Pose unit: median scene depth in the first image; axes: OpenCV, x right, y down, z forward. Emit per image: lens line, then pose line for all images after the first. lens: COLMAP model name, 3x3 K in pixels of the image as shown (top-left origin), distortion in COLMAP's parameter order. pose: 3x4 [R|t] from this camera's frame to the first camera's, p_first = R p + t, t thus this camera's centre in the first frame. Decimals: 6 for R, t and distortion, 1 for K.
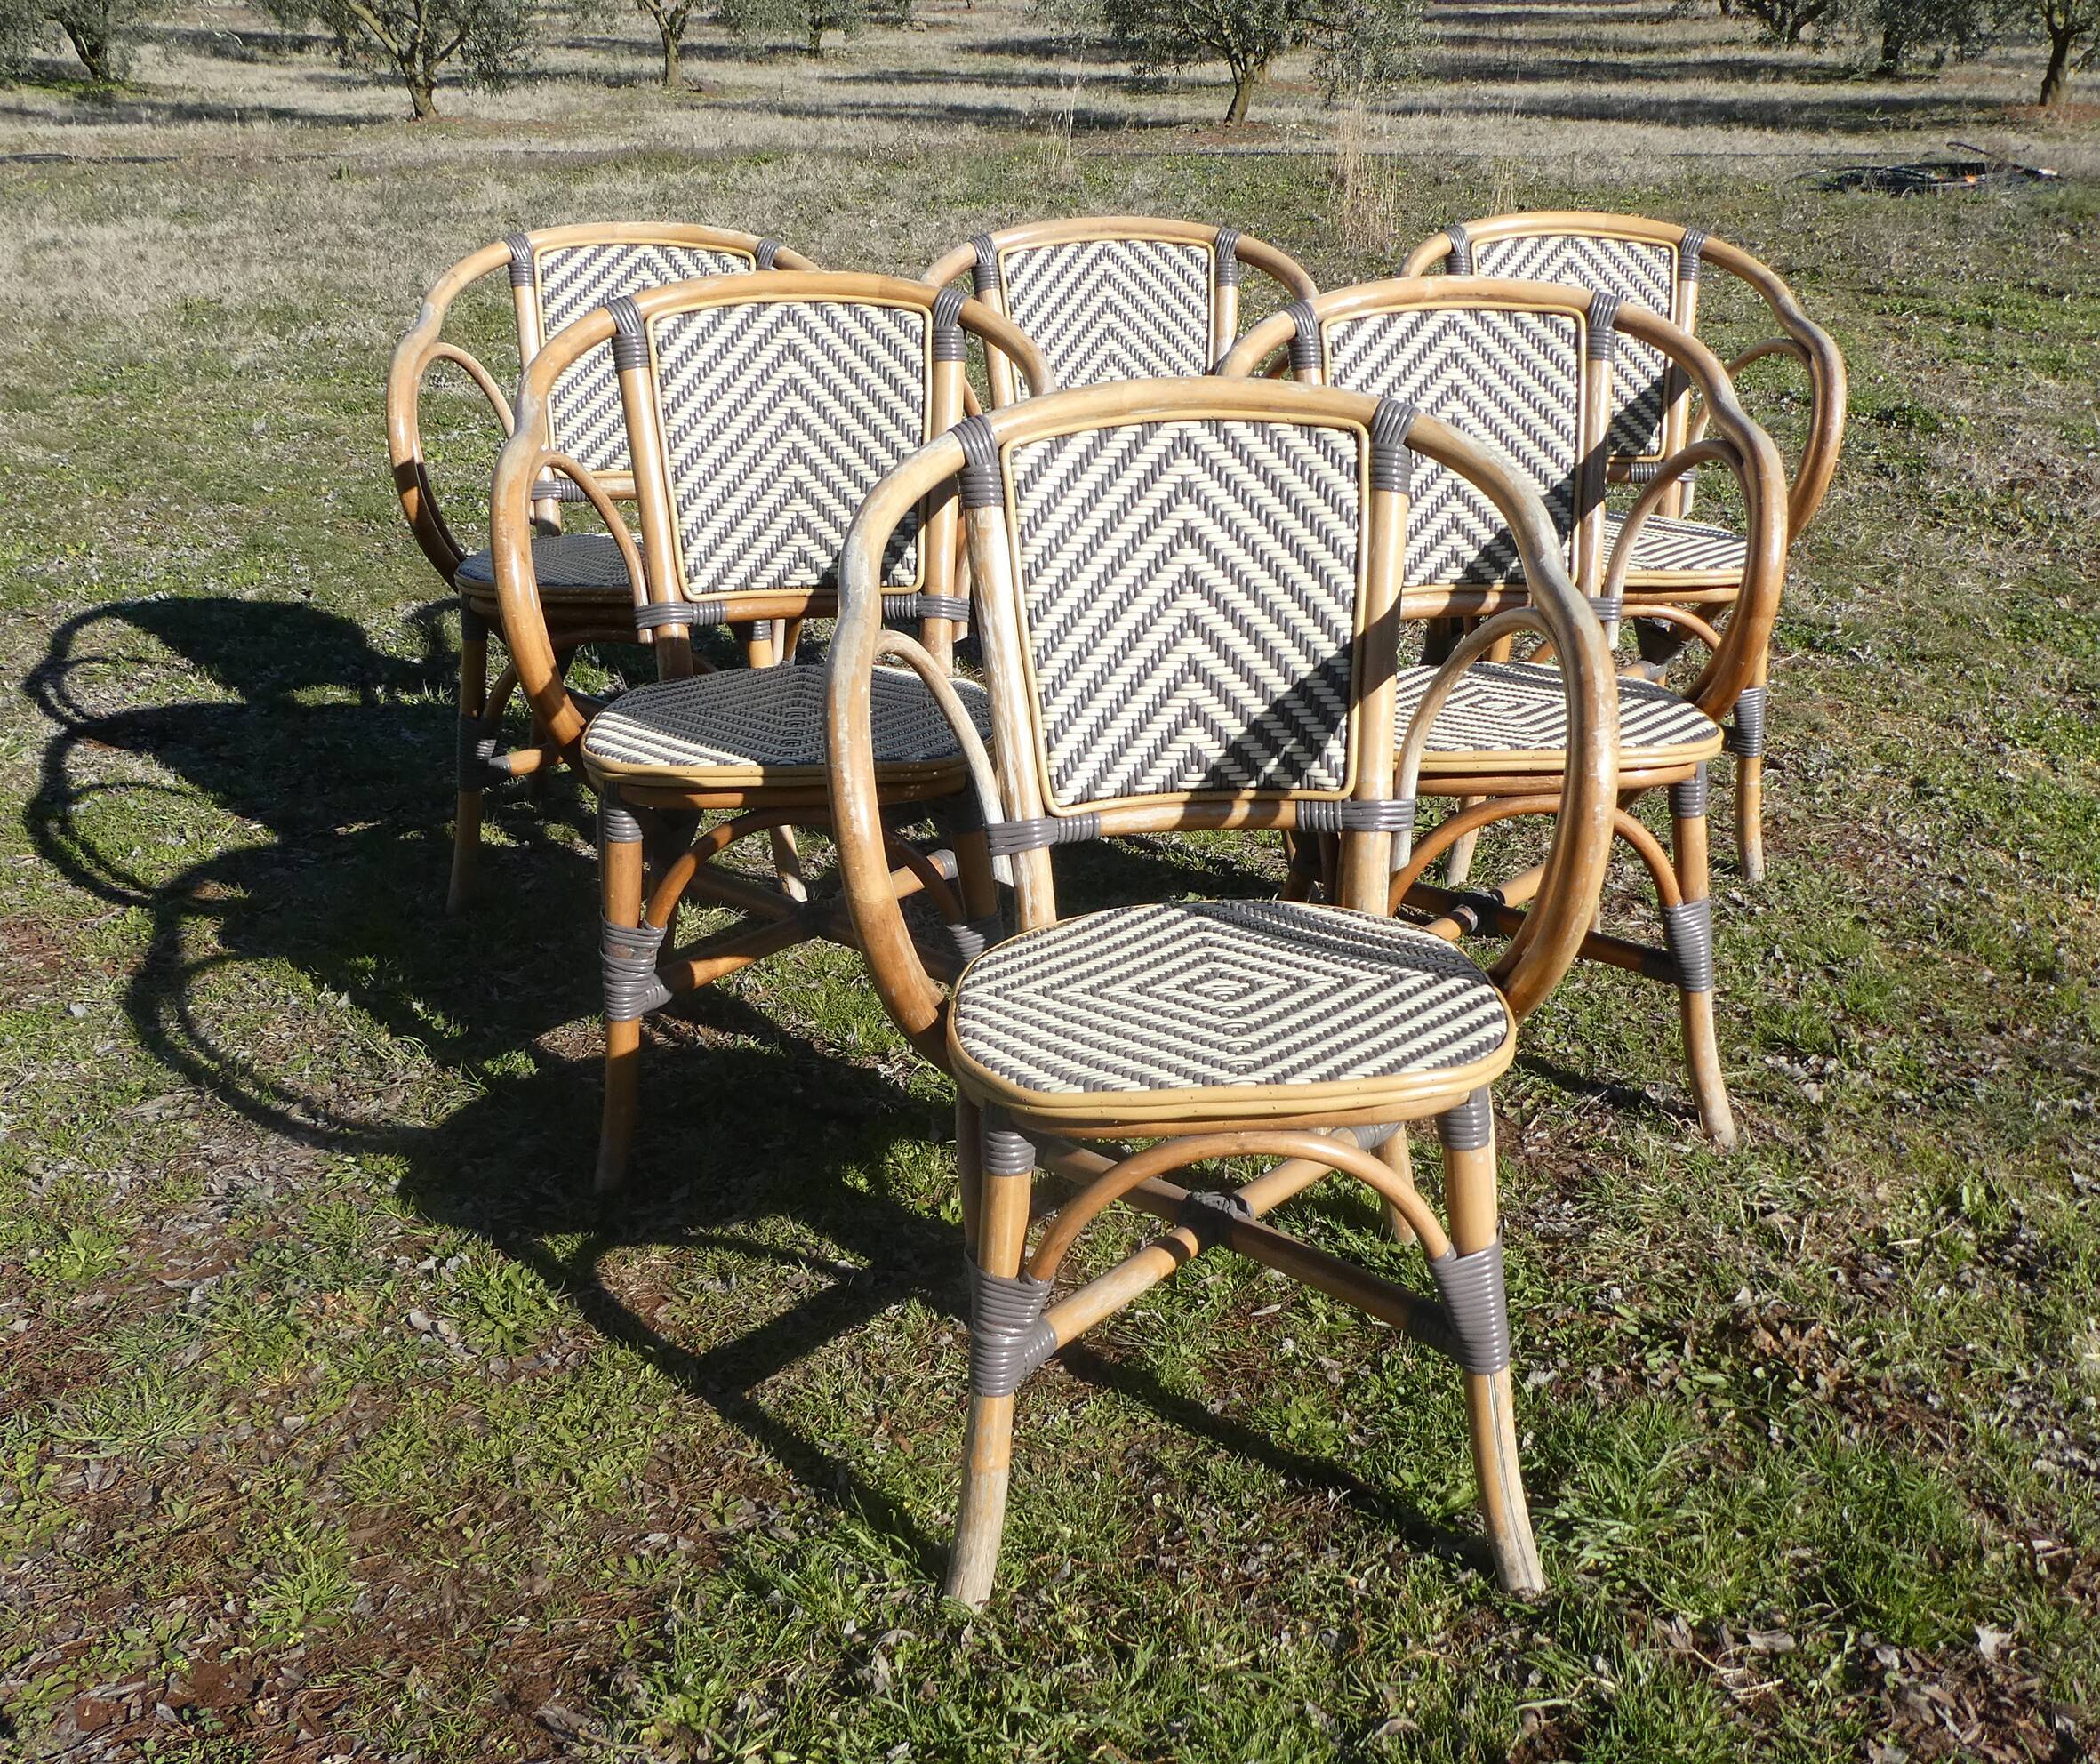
lens RADIAL K [[2632.8, 0, 1109.8], [0, 2632.8, 880.1], [0, 0, 1]] dist [-0.000778, 0.032070]
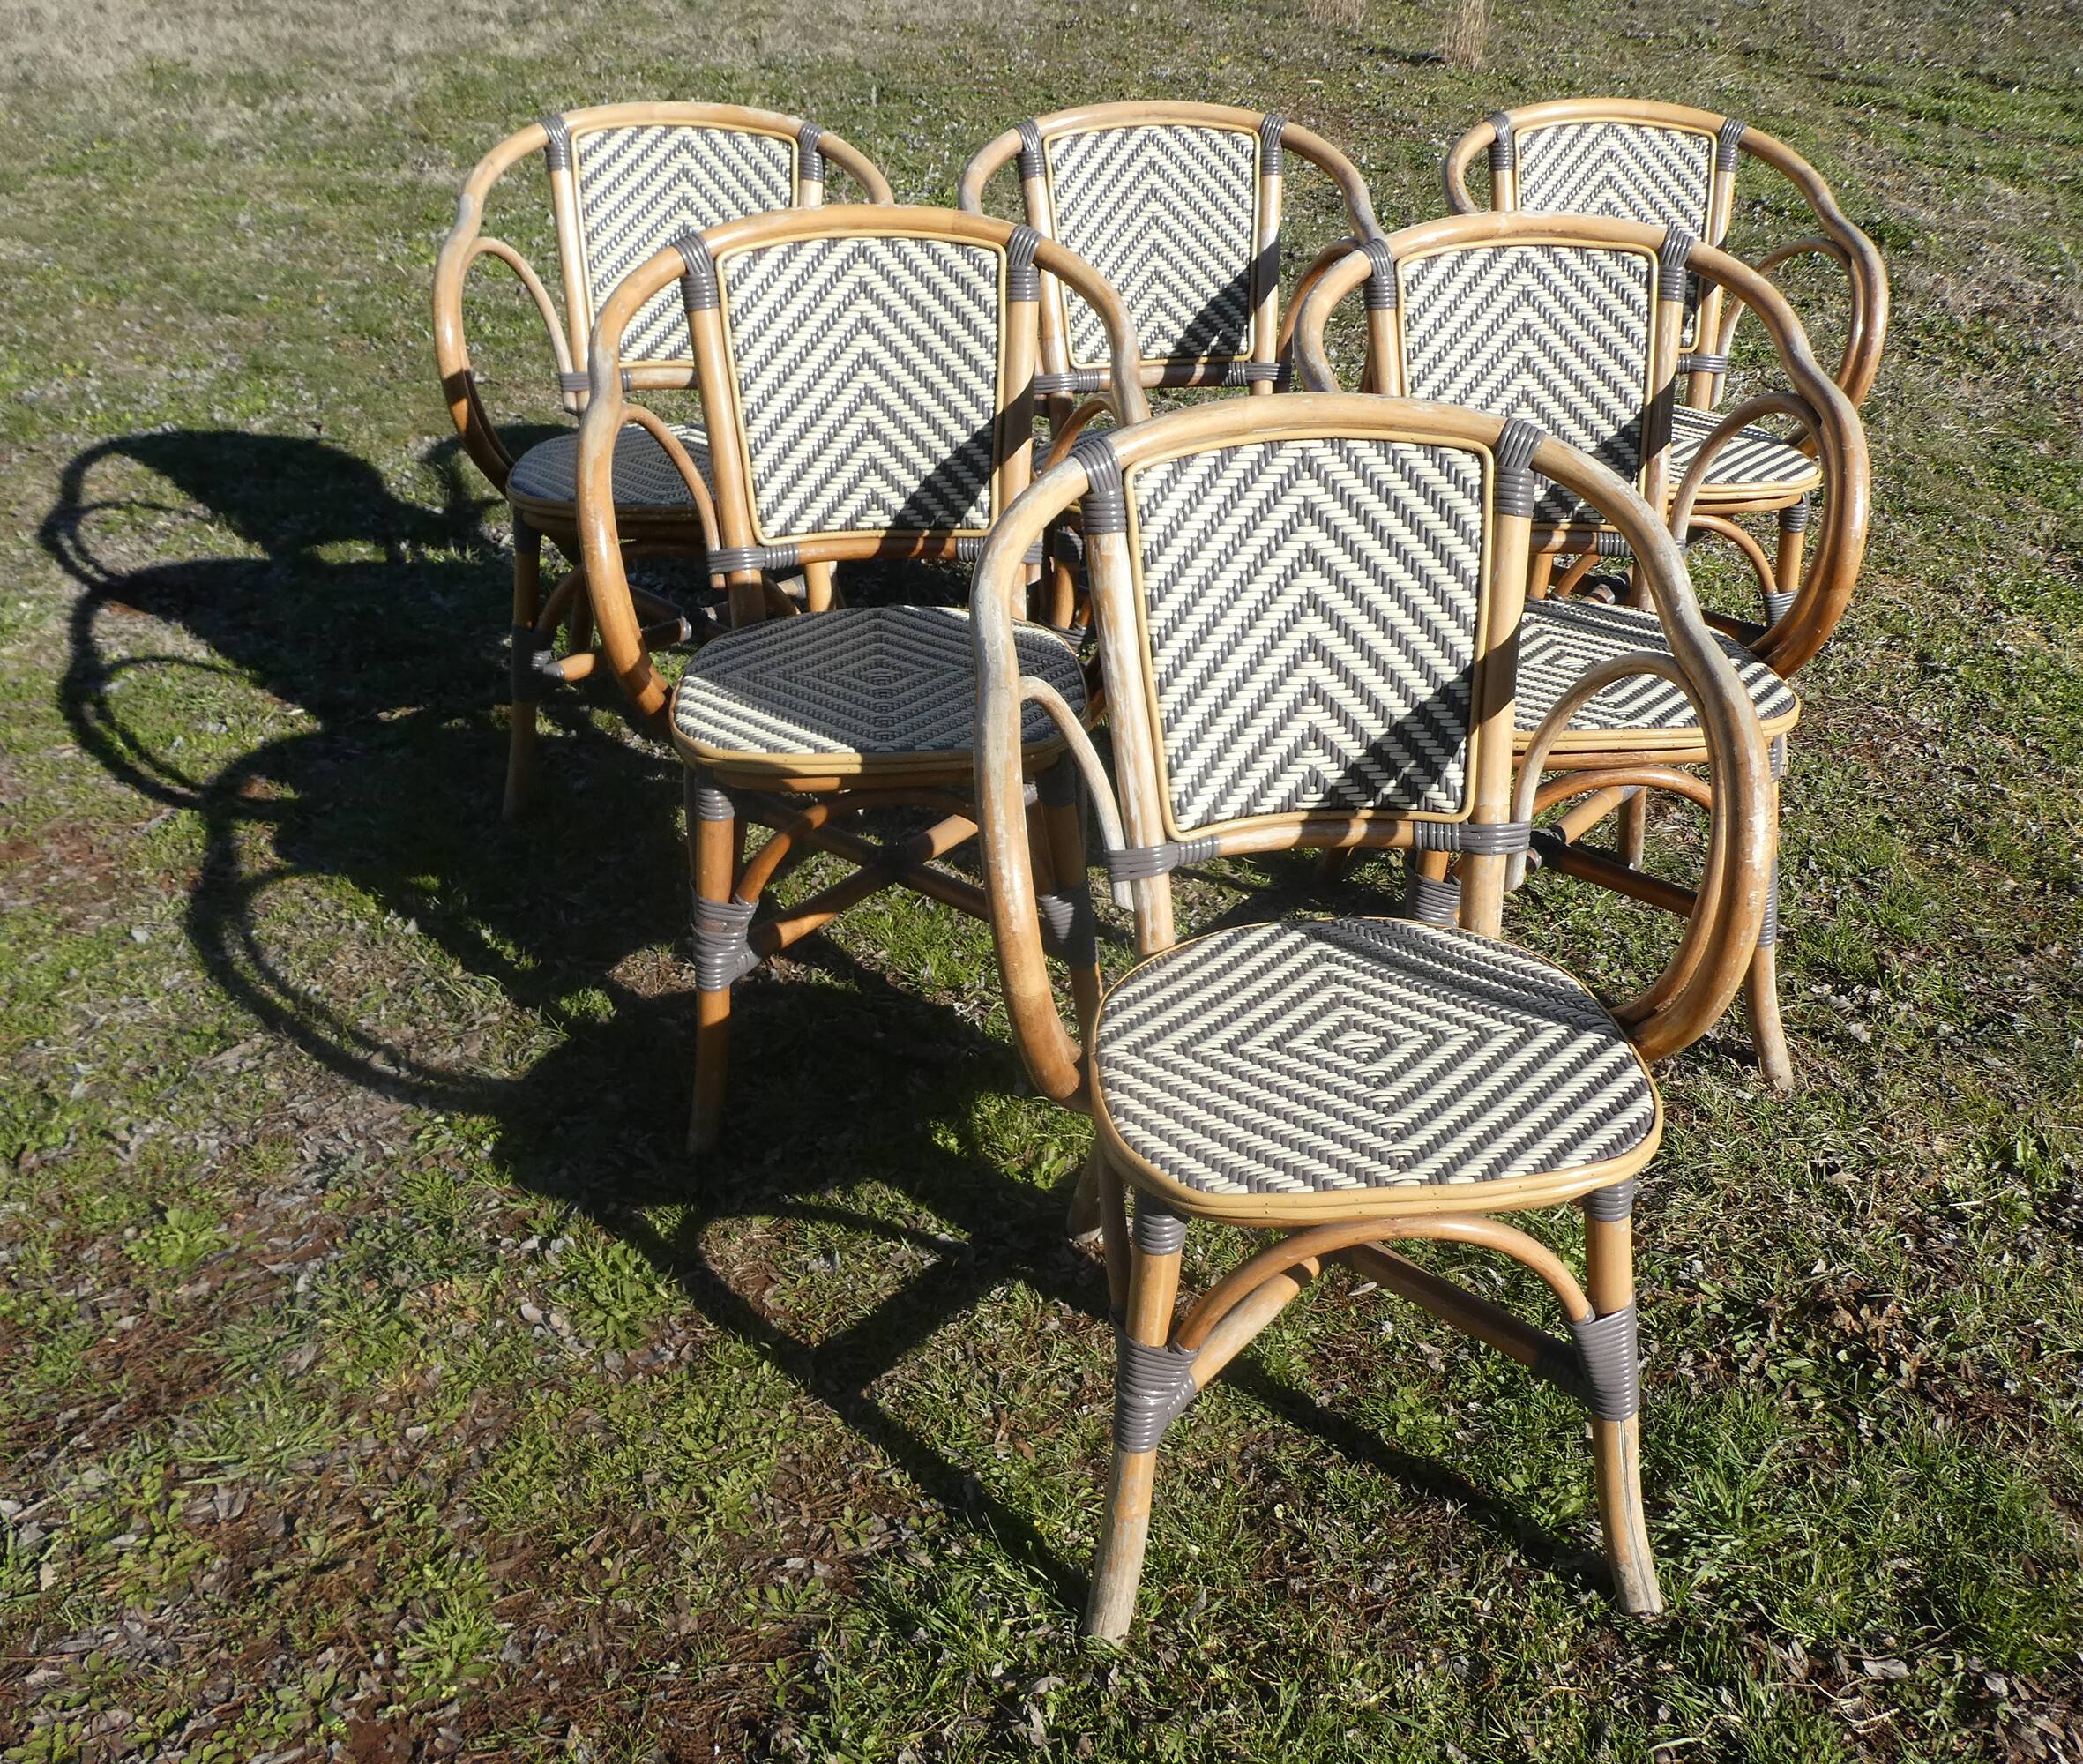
lens RADIAL K [[2499.4, 0, 1191.2], [0, 2499.4, 861.6], [0, 0, 1]] dist [0.010135, -0.016609]
pose [[0.998434, -0.003232, 0.055857, -0.060205], [-0.002852, 0.994092, 0.108506, -0.105720], [-0.055878, -0.108495, 0.992525, 0.050441]]
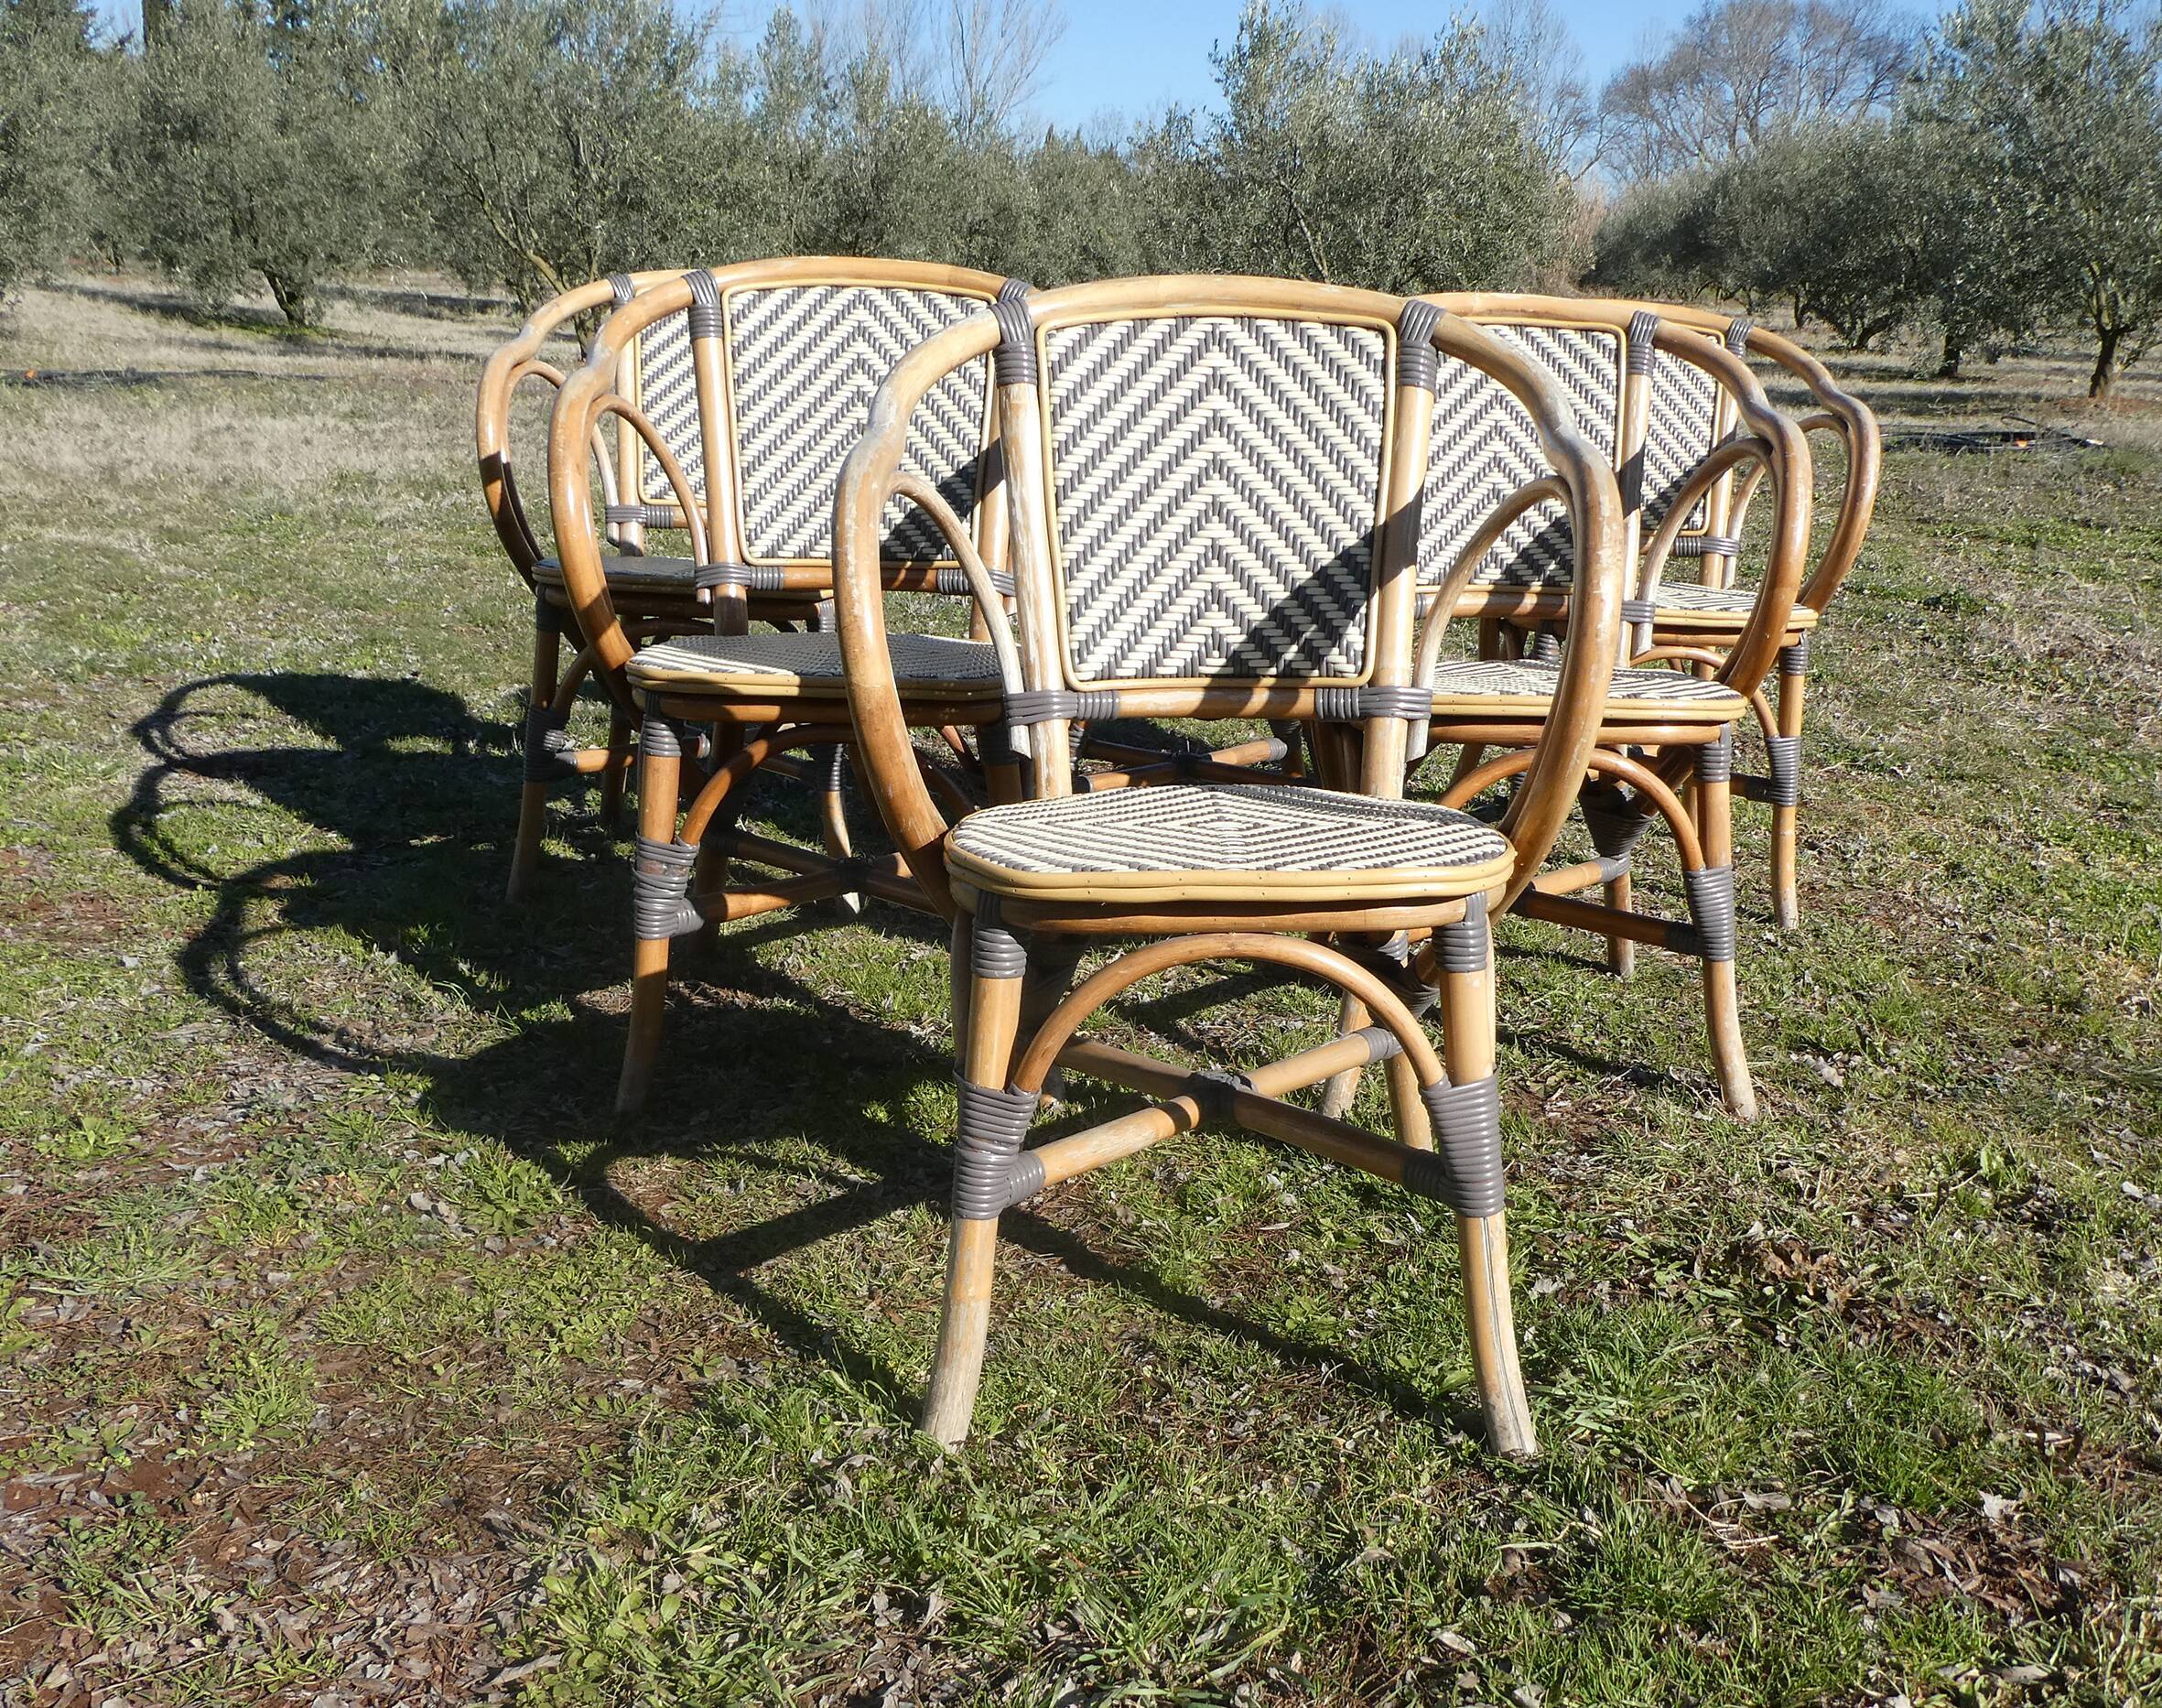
lens RADIAL K [[2495.5, 0, 1202.2], [0, 2495.5, 854.0], [0, 0, 1]] dist [0.010913, -0.011571]
pose [[0.999329, 0.036343, -0.004661, 0.030736], [-0.036633, 0.993581, -0.107032, 0.122822], [0.000741, 0.107130, 0.994245, 0.048942]]
